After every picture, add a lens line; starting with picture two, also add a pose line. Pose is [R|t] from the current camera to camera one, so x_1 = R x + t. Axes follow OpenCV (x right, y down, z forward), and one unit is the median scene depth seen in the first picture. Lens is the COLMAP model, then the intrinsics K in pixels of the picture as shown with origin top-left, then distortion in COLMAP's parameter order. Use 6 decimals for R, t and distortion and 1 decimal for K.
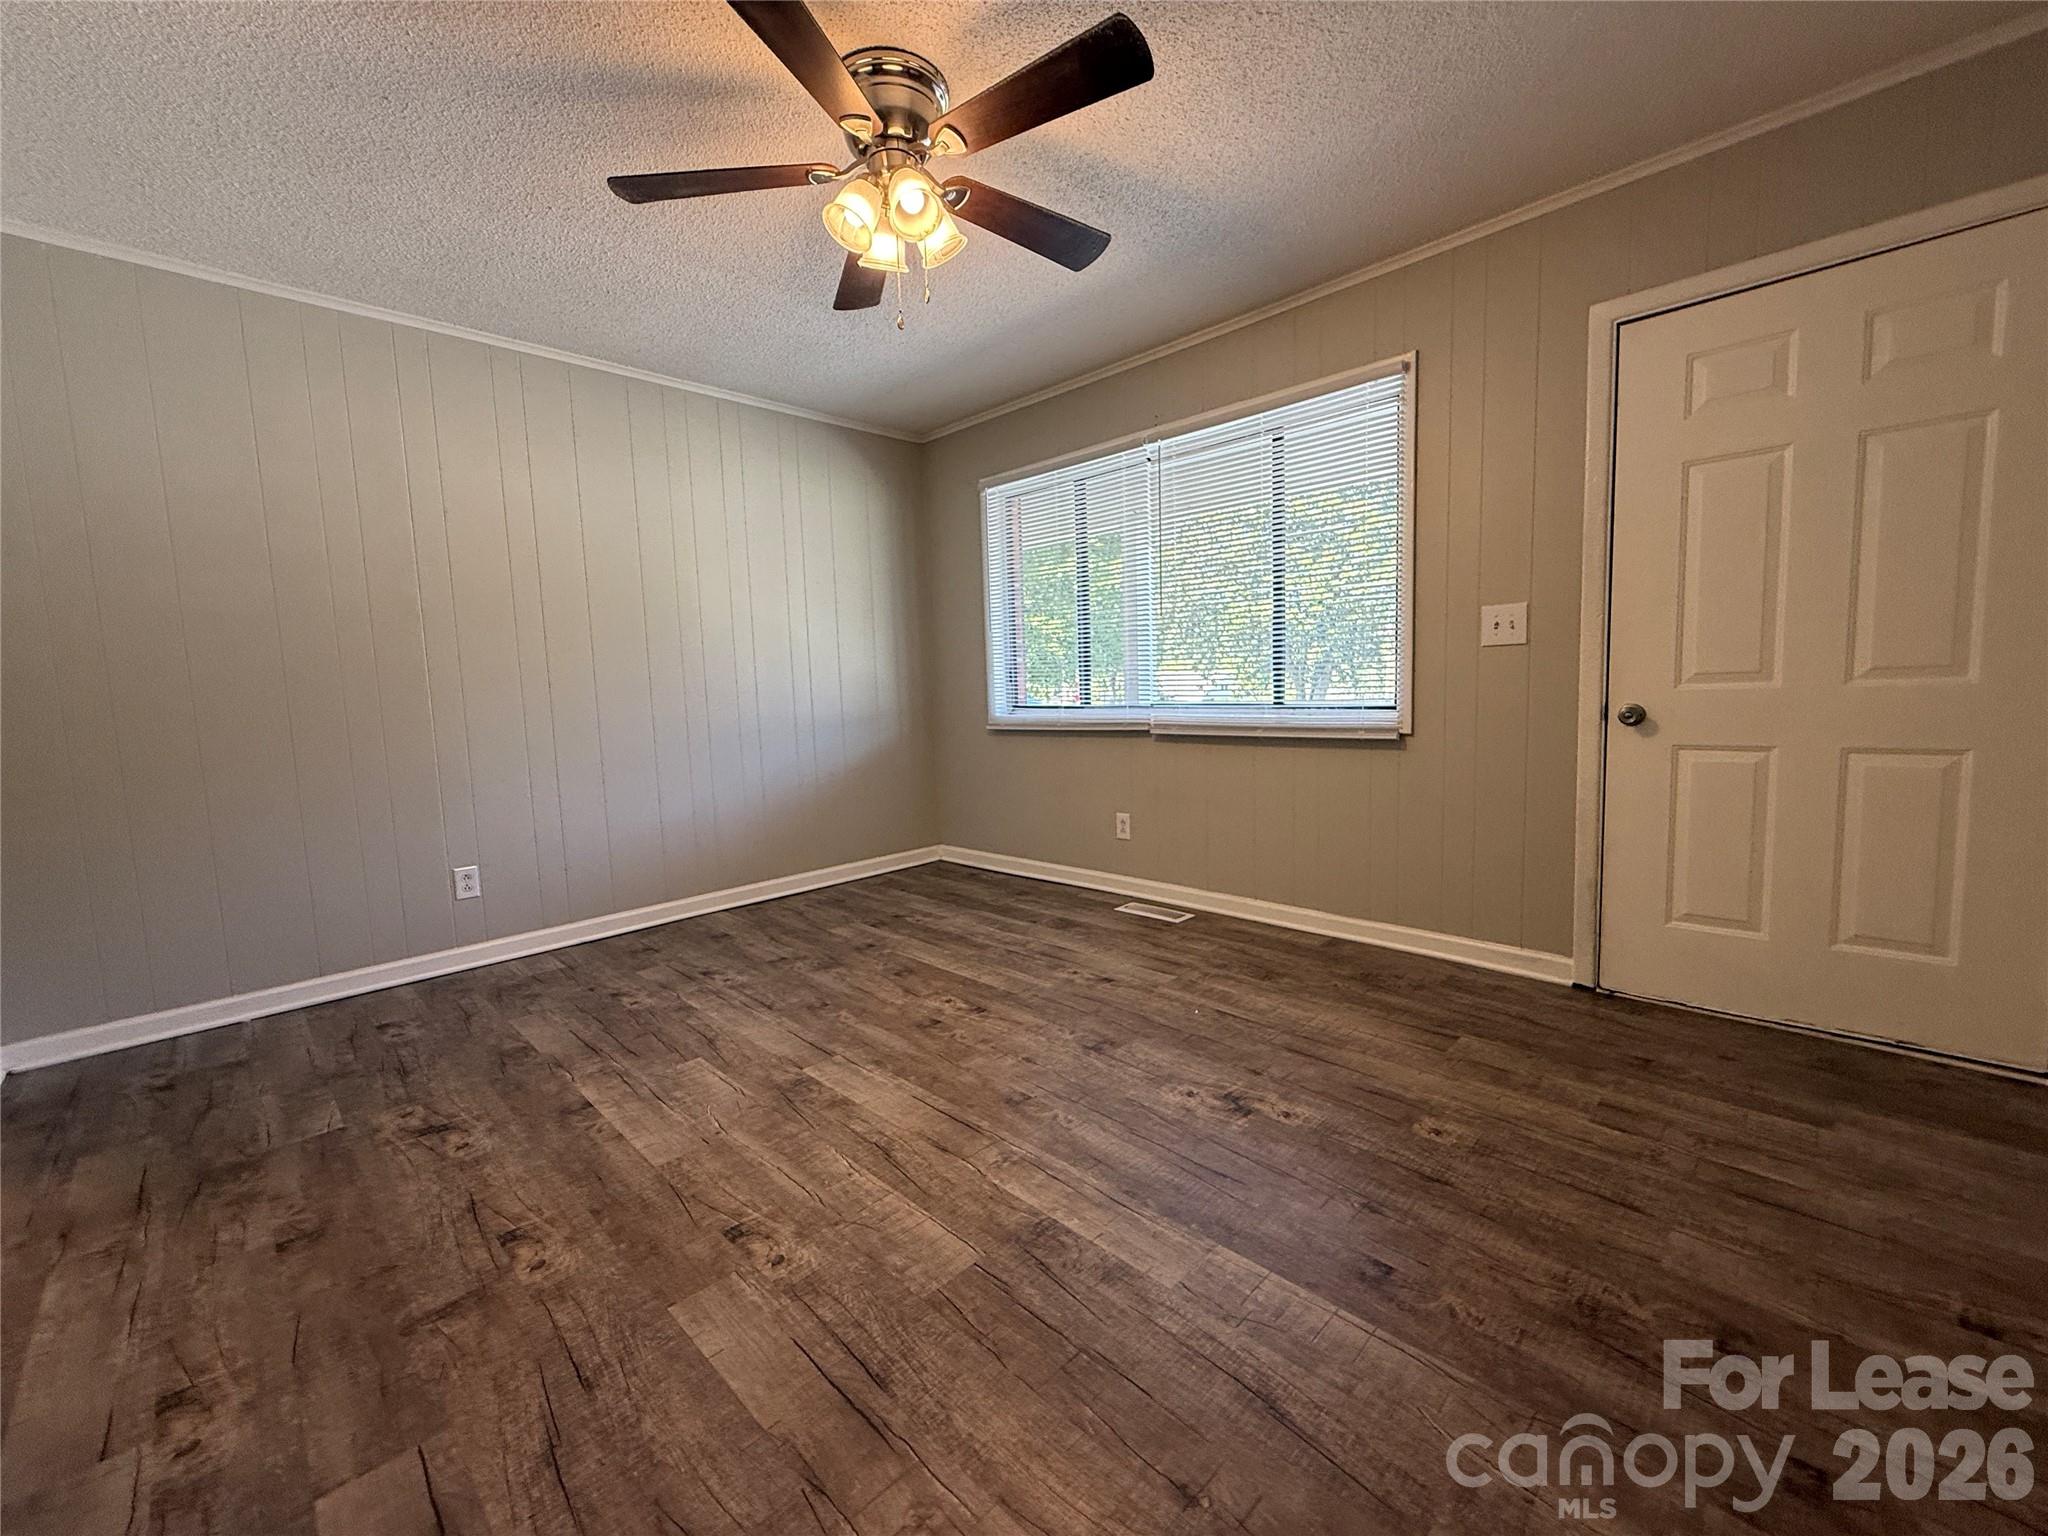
lens RADIAL K [[823.0, 0, 1027.0], [0, 823.0, 768.5], [0, 0, 1]] dist [0.002347, -0.000315]
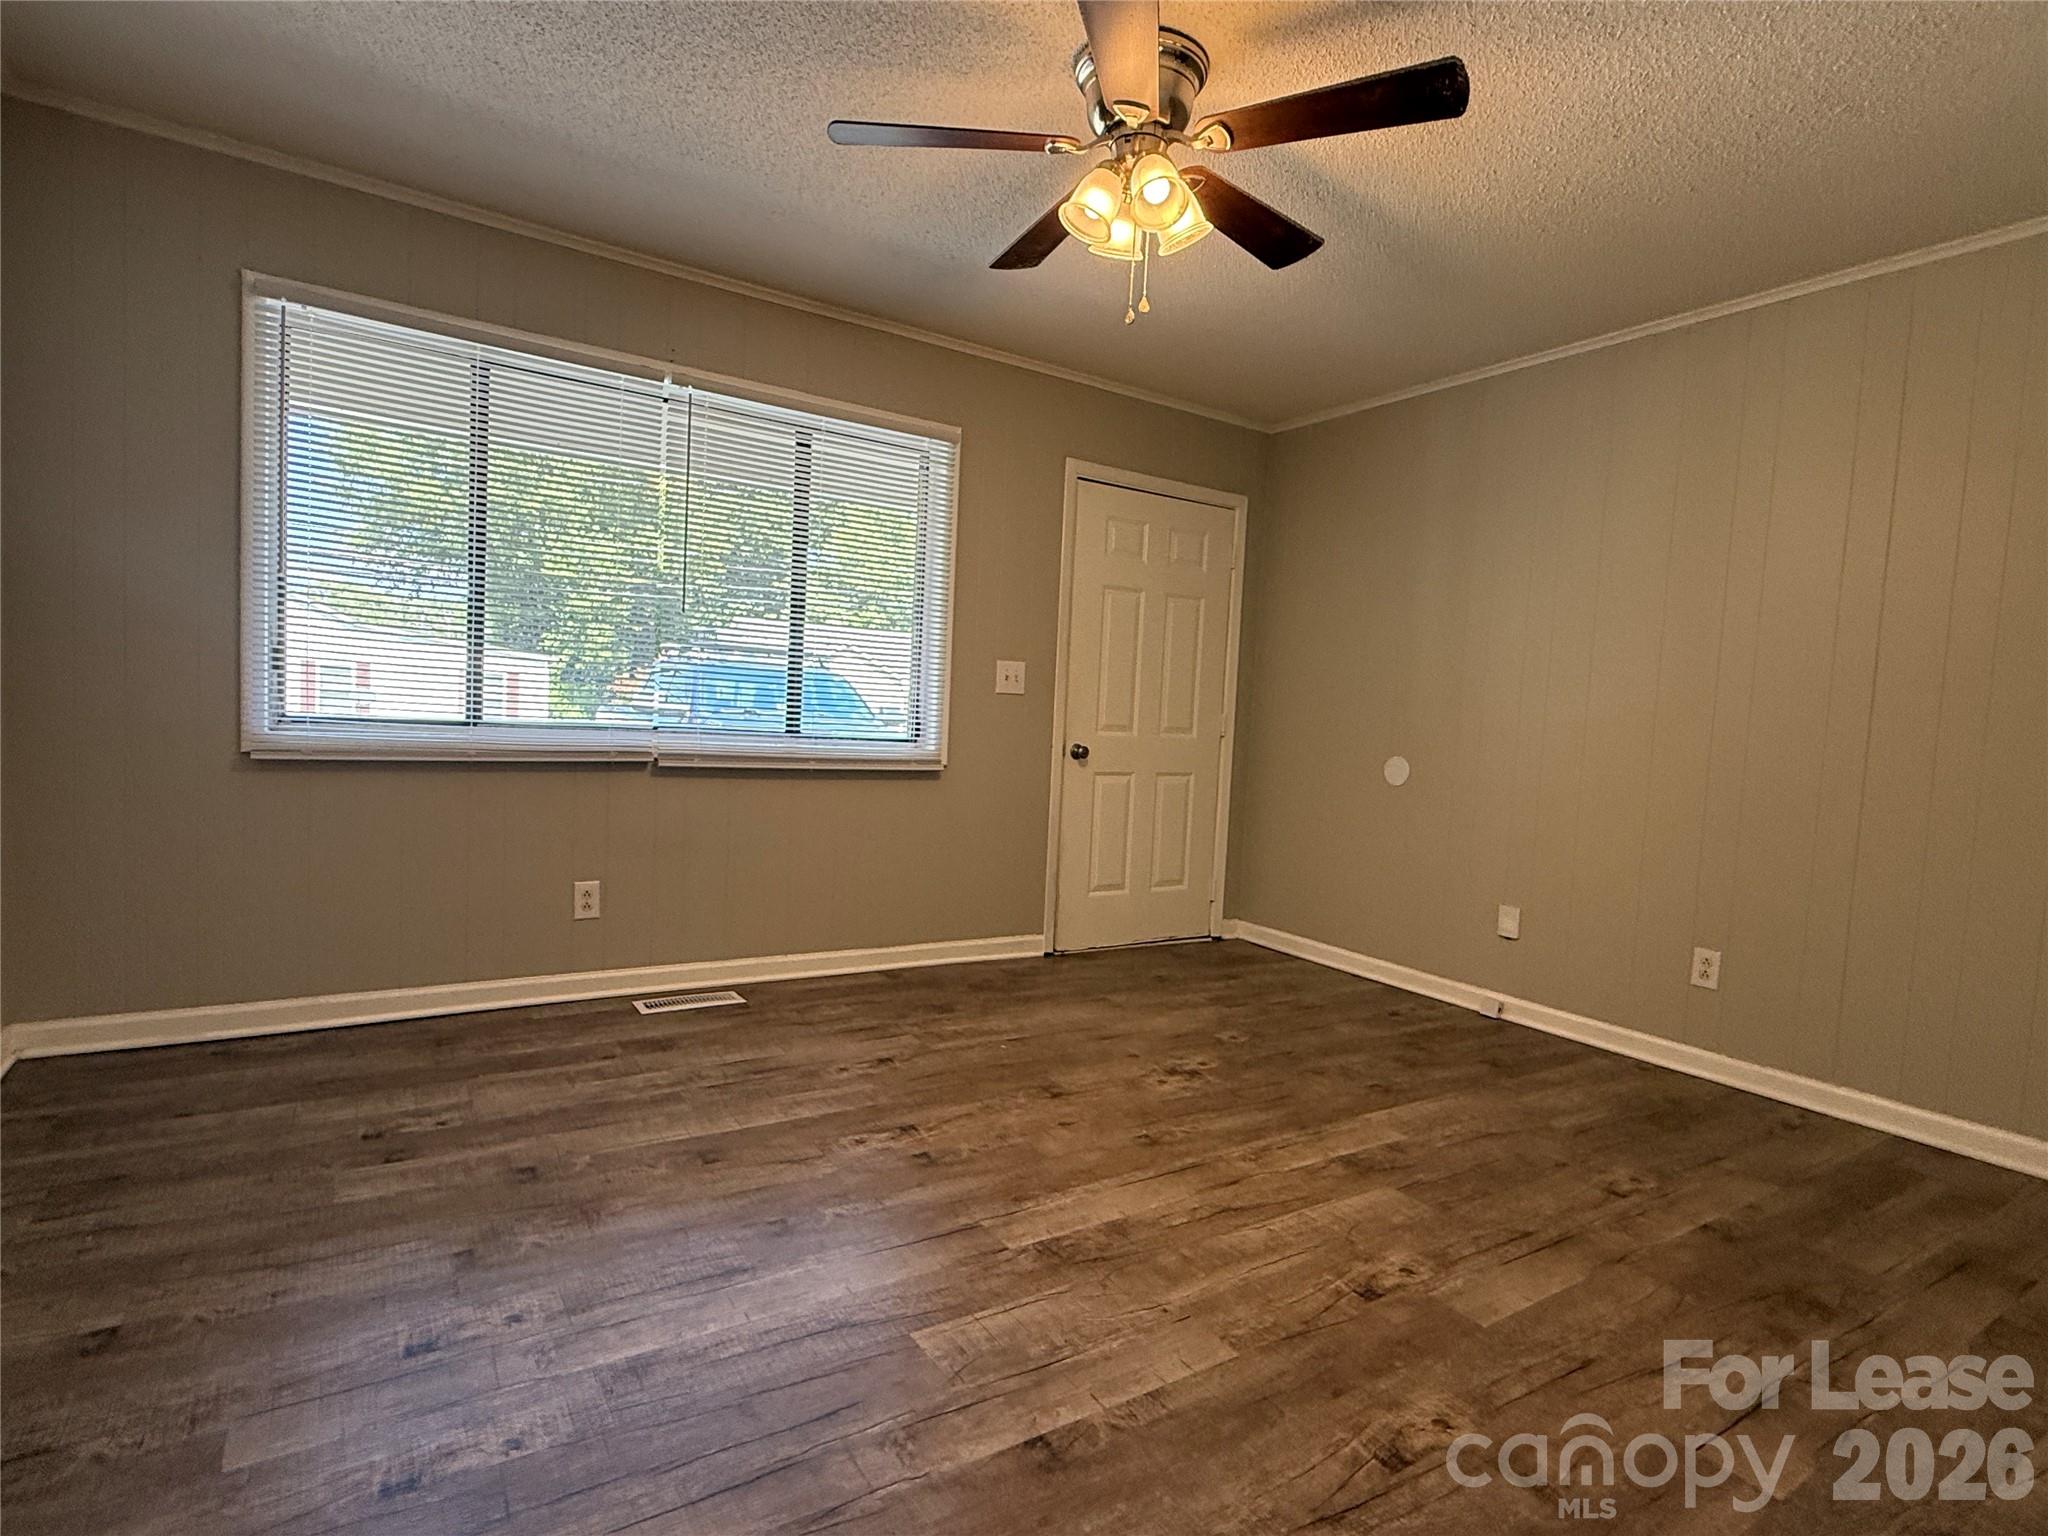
lens RADIAL K [[1038.2, 0, 1024.0], [0, 1038.2, 768.0], [0, 0, 1]] dist [0.001750, -0.001303]
pose [[0.209543, -0.010255, 0.977746, -1.059154], [0.038975, 0.999238, 0.002128, -0.045496], [-0.977022, 0.037662, 0.209783, 0.729732]]
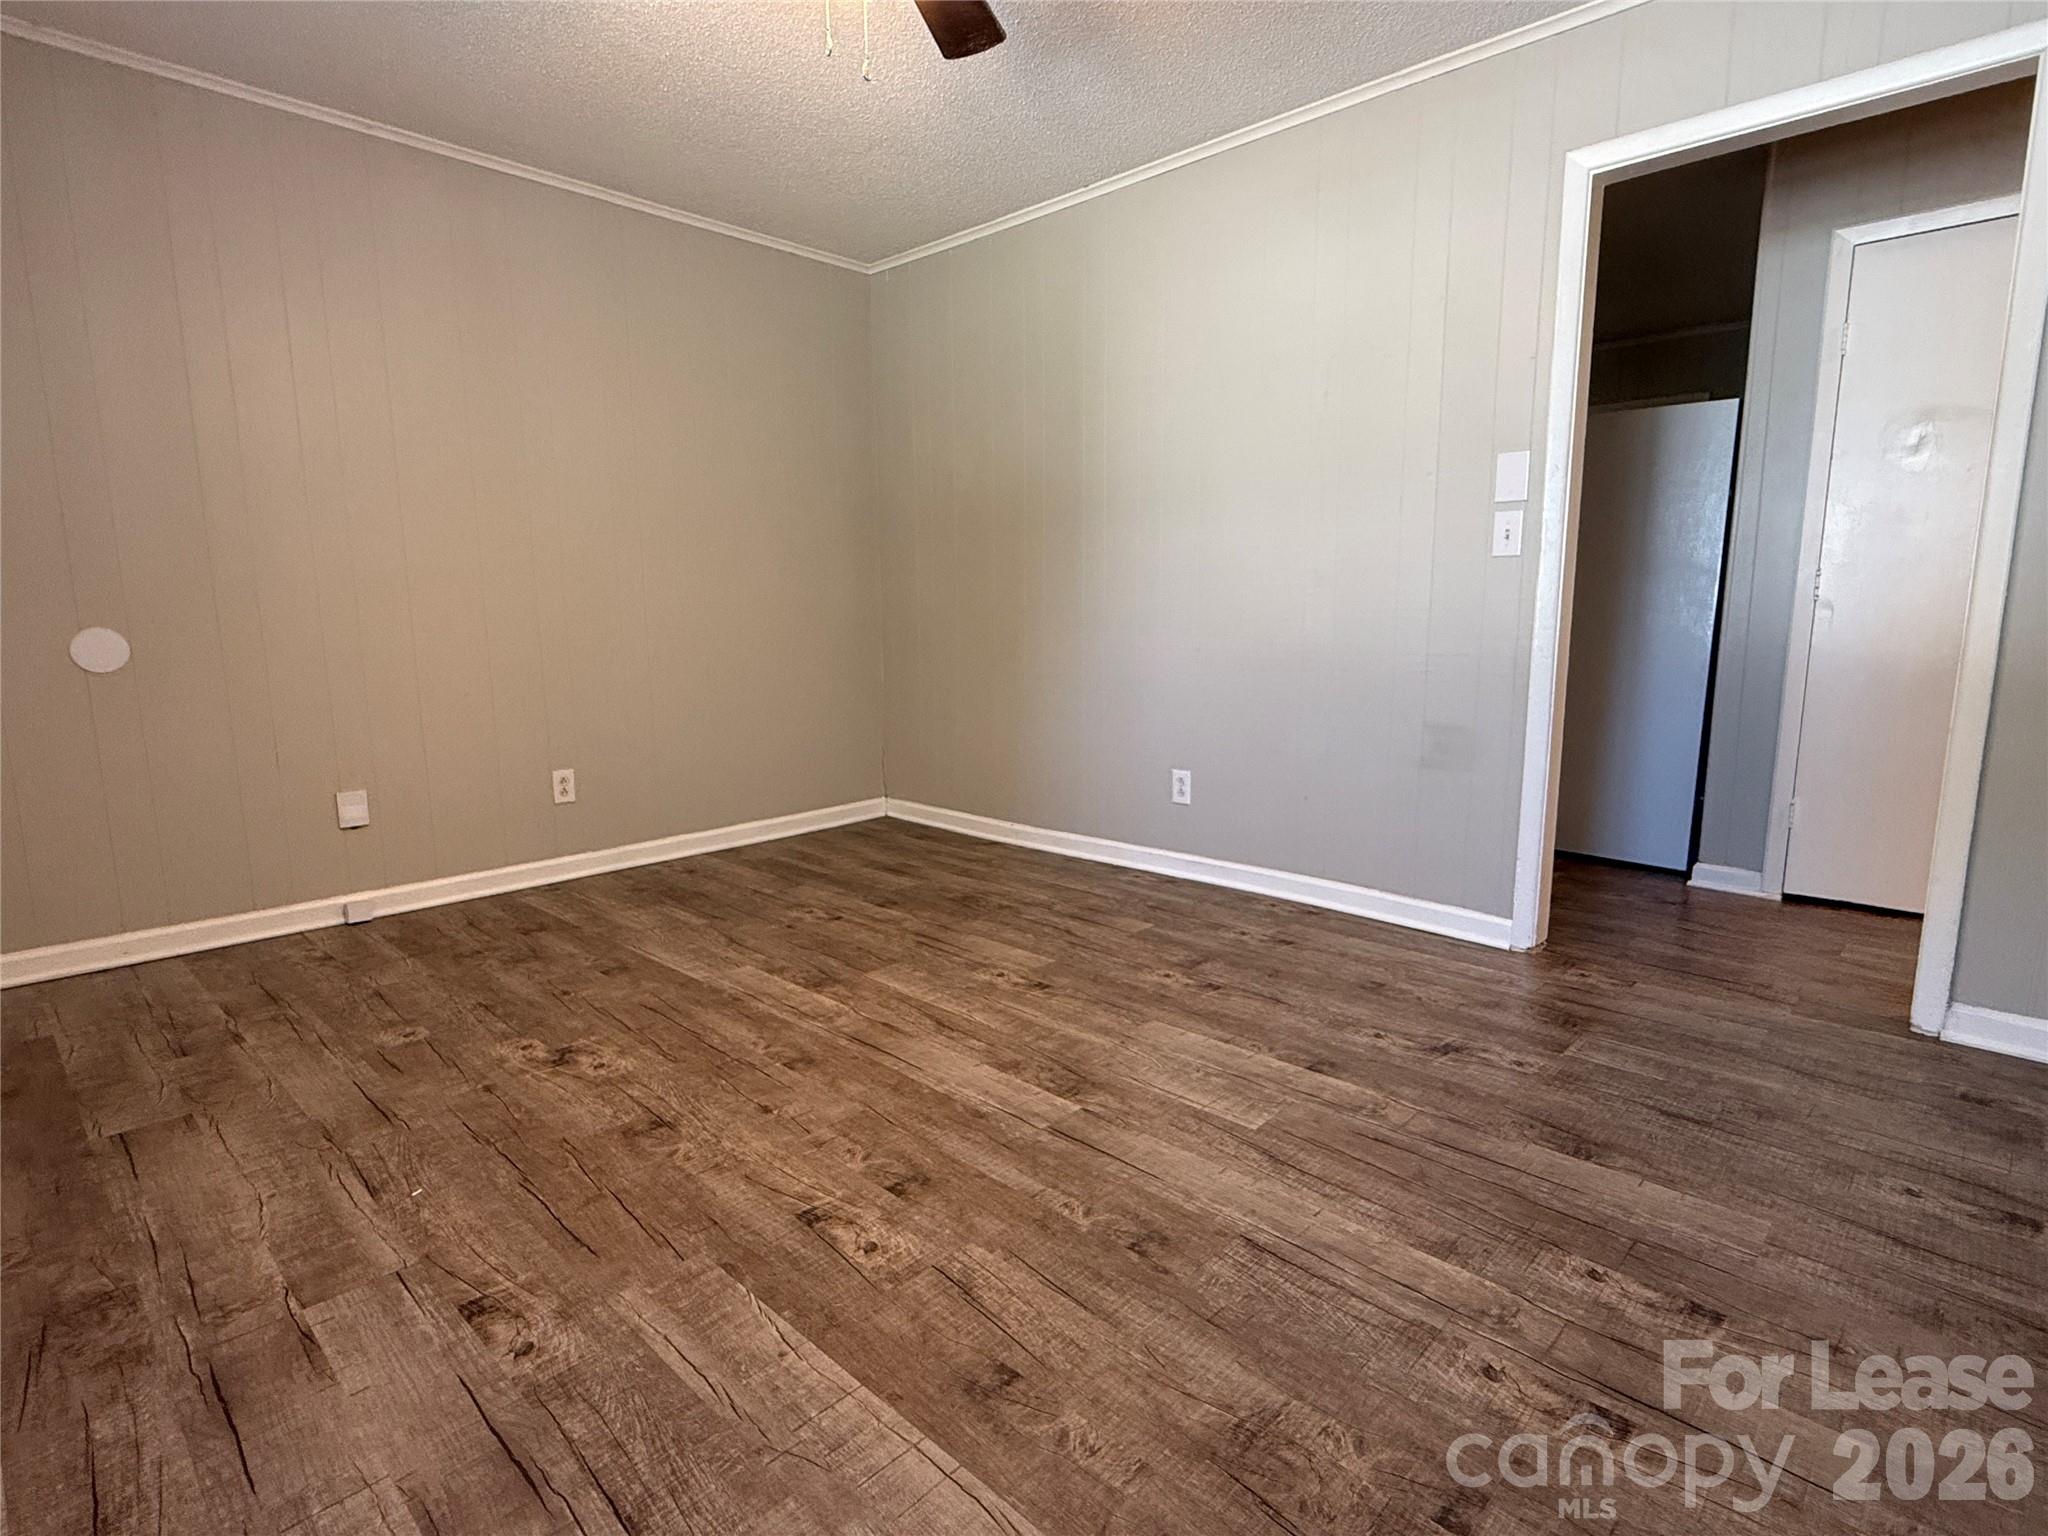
lens RADIAL K [[1038.2, 0, 1024.0], [0, 1038.2, 768.0], [0, 0, 1]] dist [0.001750, -0.001303]
pose [[-0.999020, 0.042182, -0.013369, -0.207085], [0.037393, 0.966302, 0.254683, -0.142703], [0.023661, 0.253933, -0.966932, 1.672659]]
